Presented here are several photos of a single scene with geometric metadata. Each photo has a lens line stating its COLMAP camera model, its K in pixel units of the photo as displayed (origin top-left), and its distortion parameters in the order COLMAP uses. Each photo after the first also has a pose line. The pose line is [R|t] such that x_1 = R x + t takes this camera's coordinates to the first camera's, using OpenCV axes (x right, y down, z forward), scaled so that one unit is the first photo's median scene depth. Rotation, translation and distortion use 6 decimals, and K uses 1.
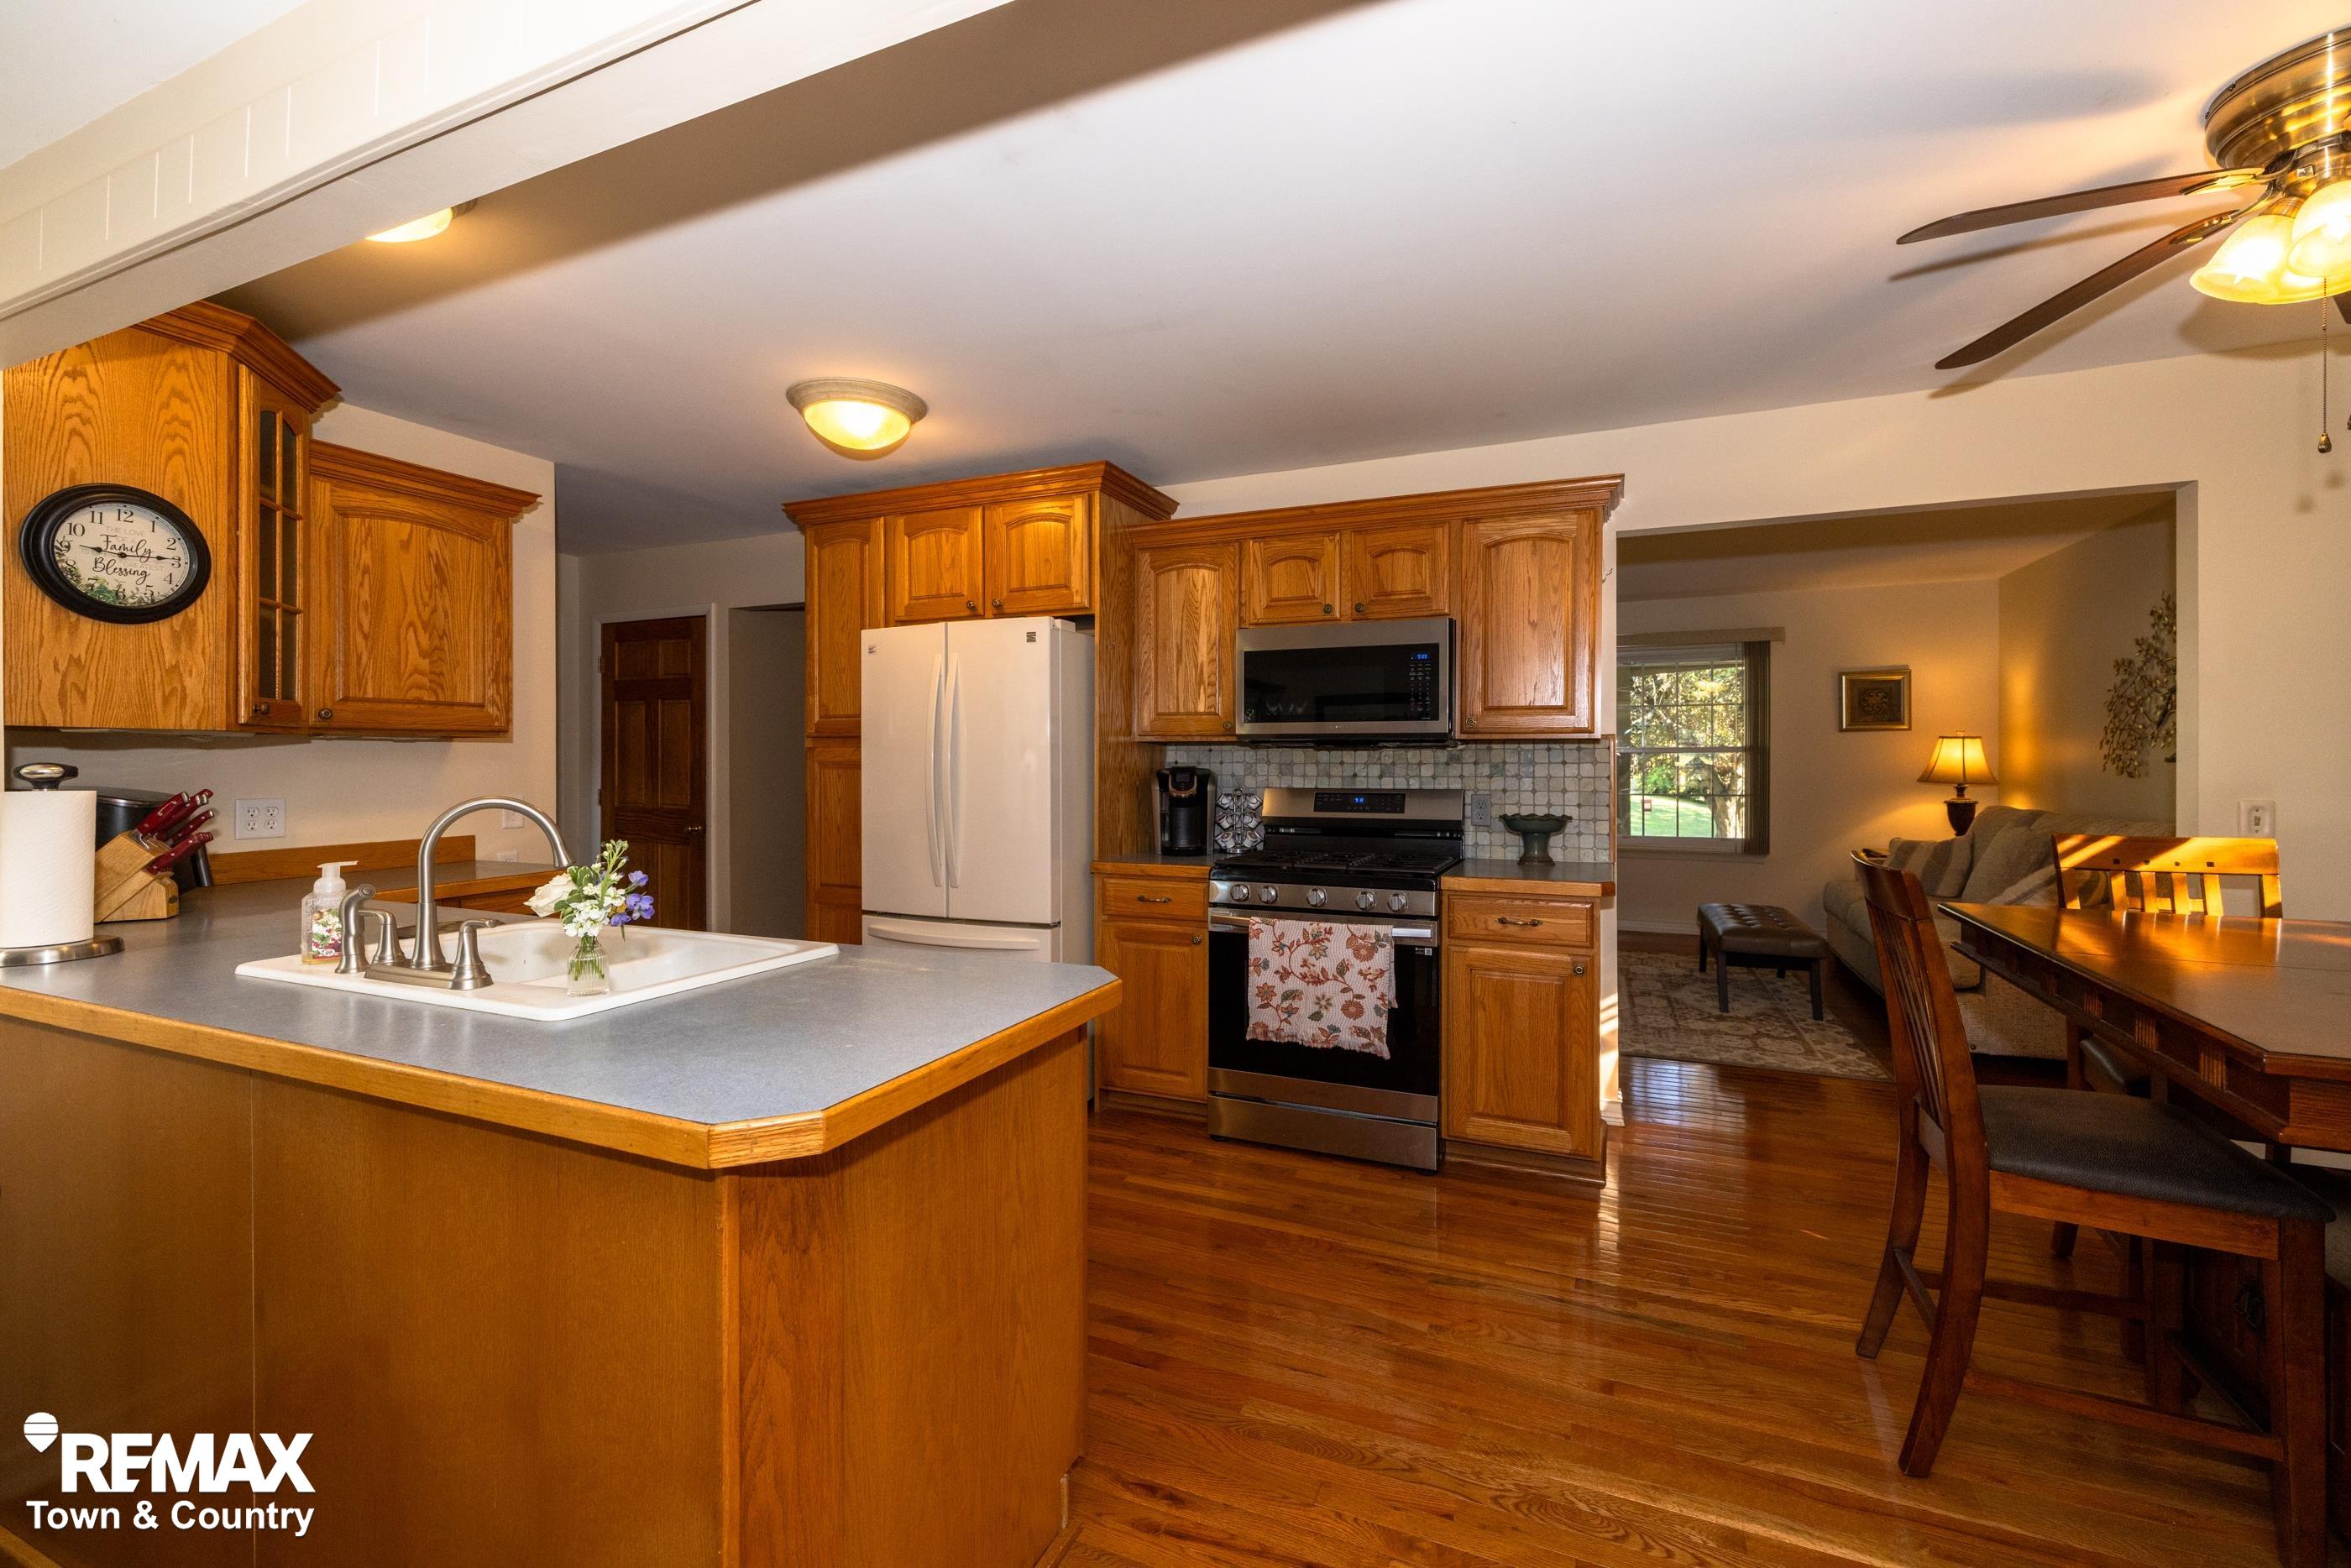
lens RADIAL K [[977.8, 0, 1176.8], [0, 977.8, 774.4], [0, 0, 1]] dist [0.002091, 0.000035]
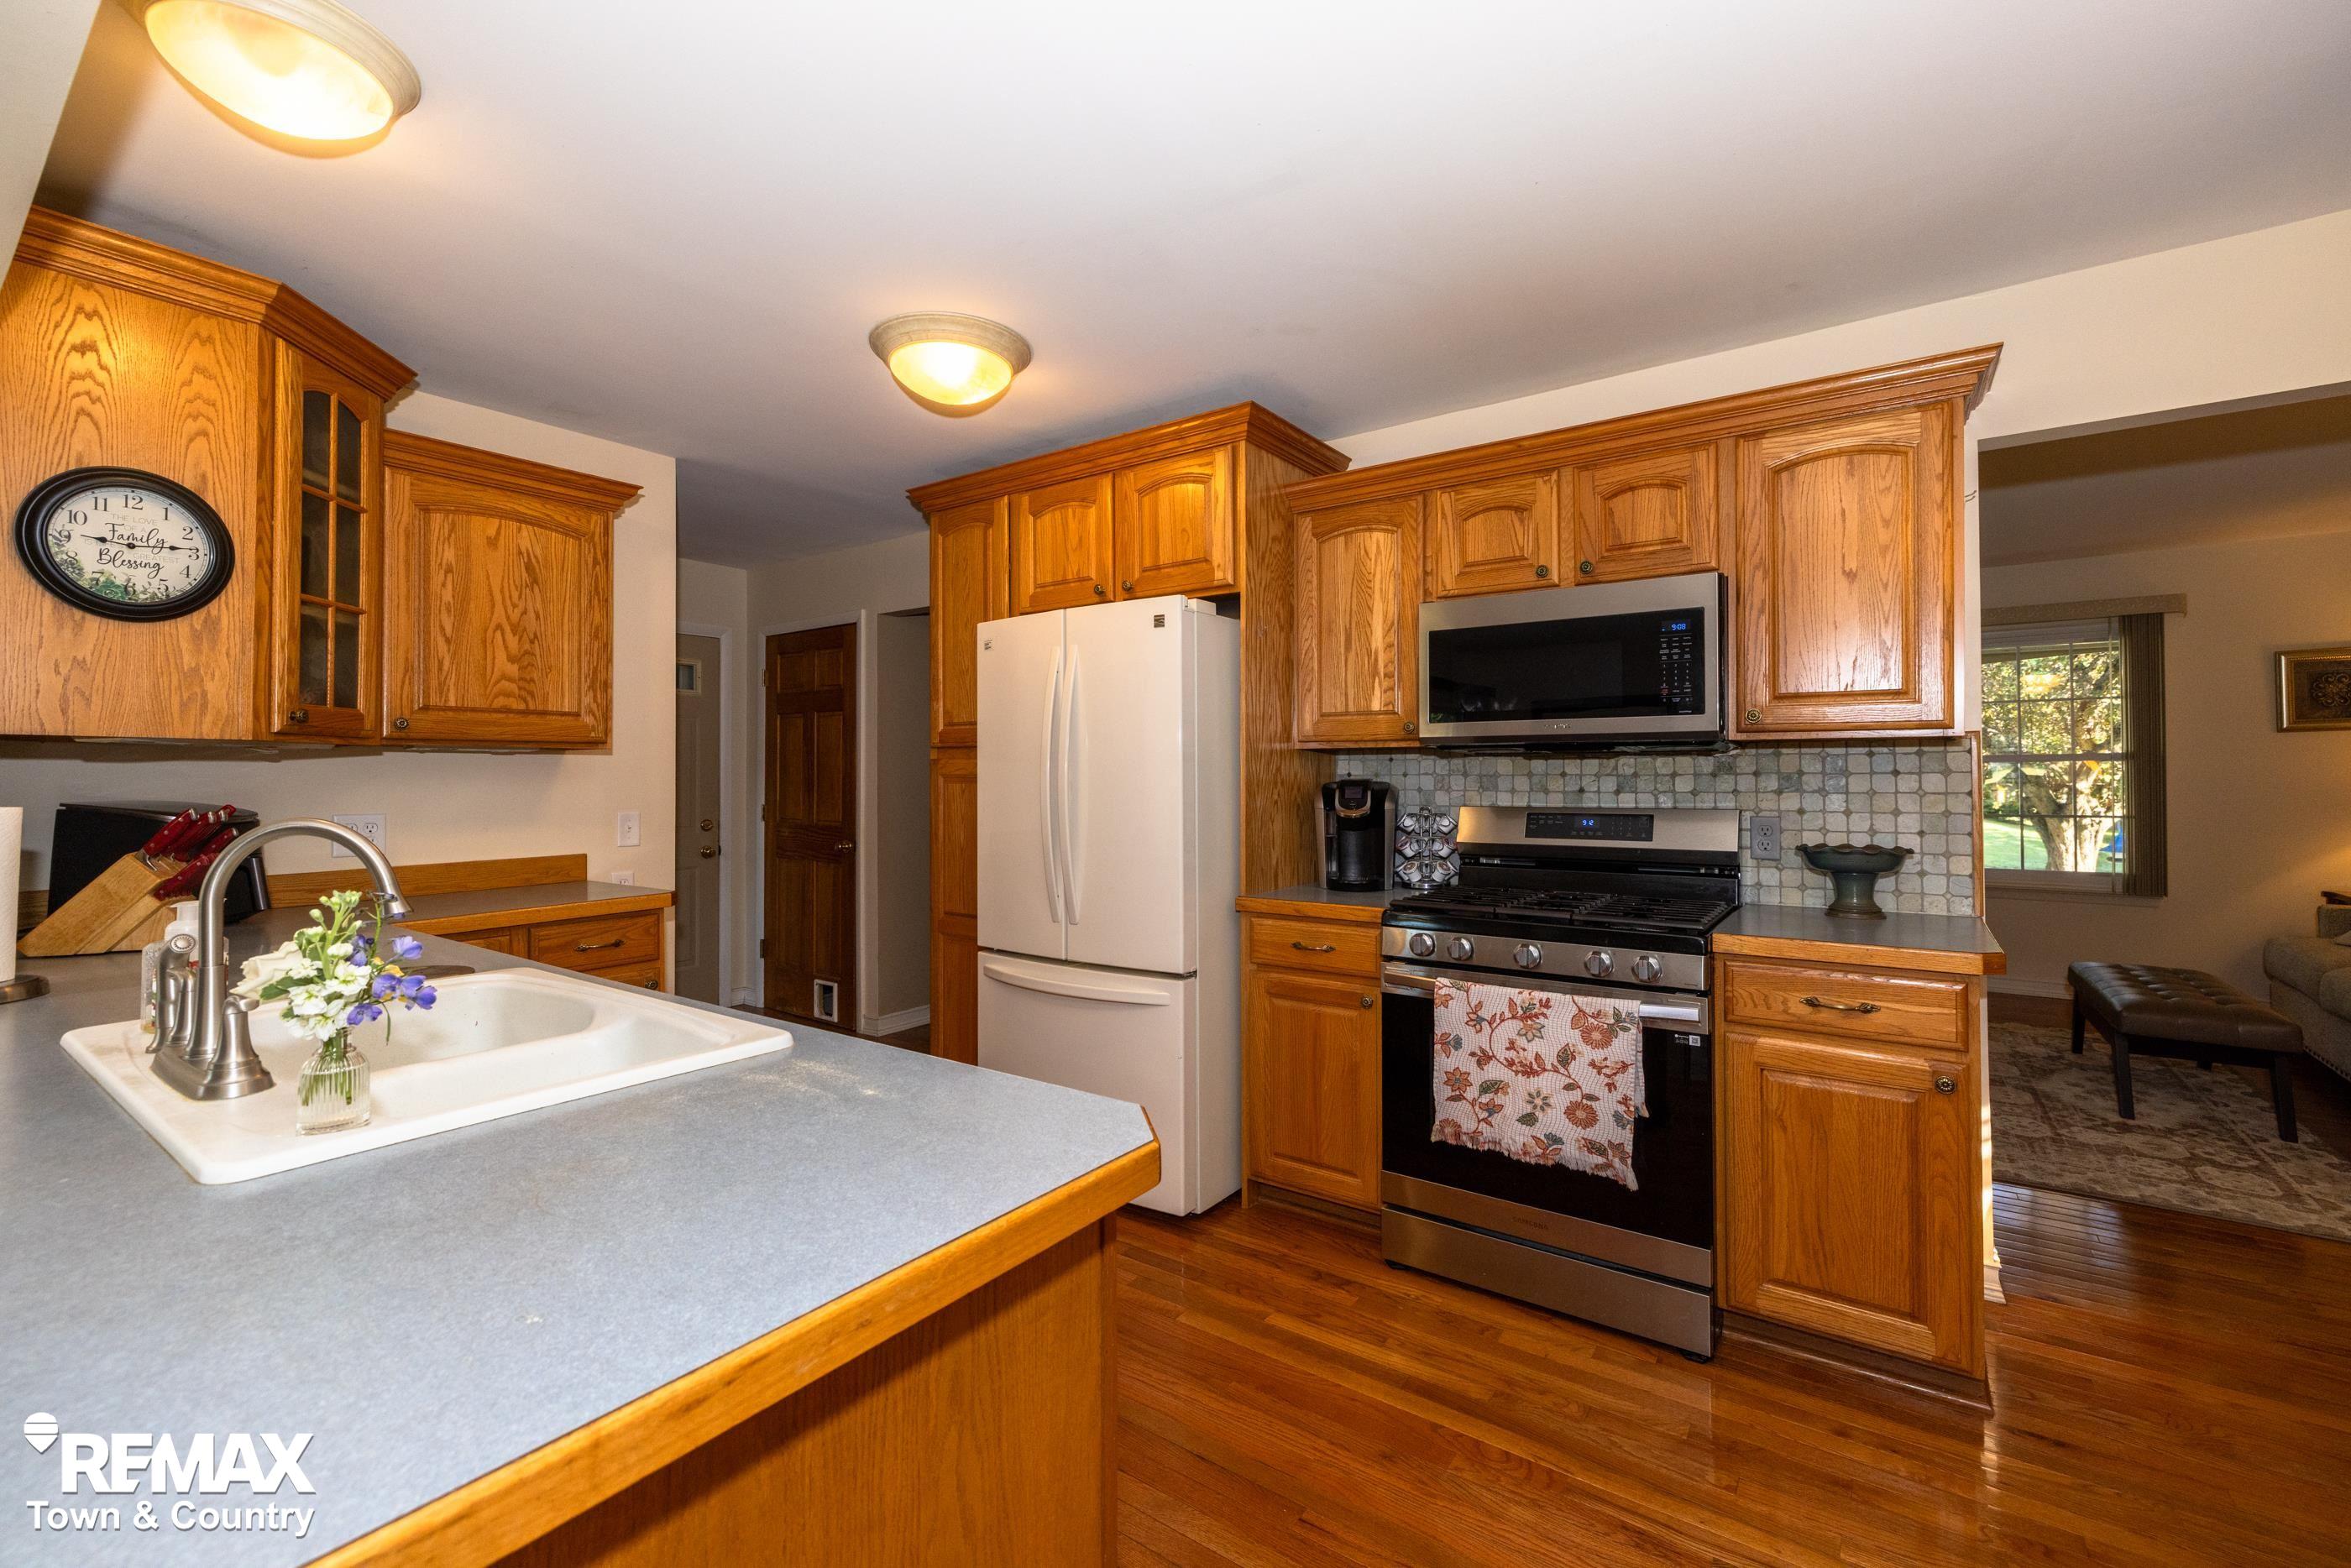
lens RADIAL K [[977.8, 0, 1181.2], [0, 977.8, 769.8], [0, 0, 1]] dist [0.002091, 0.000035]
pose [[0.978595, -0.004201, -0.205755, 0.036488], [-0.000078, 0.999784, -0.020787, 0.000843], [0.205797, 0.020359, 0.978383, 0.205027]]
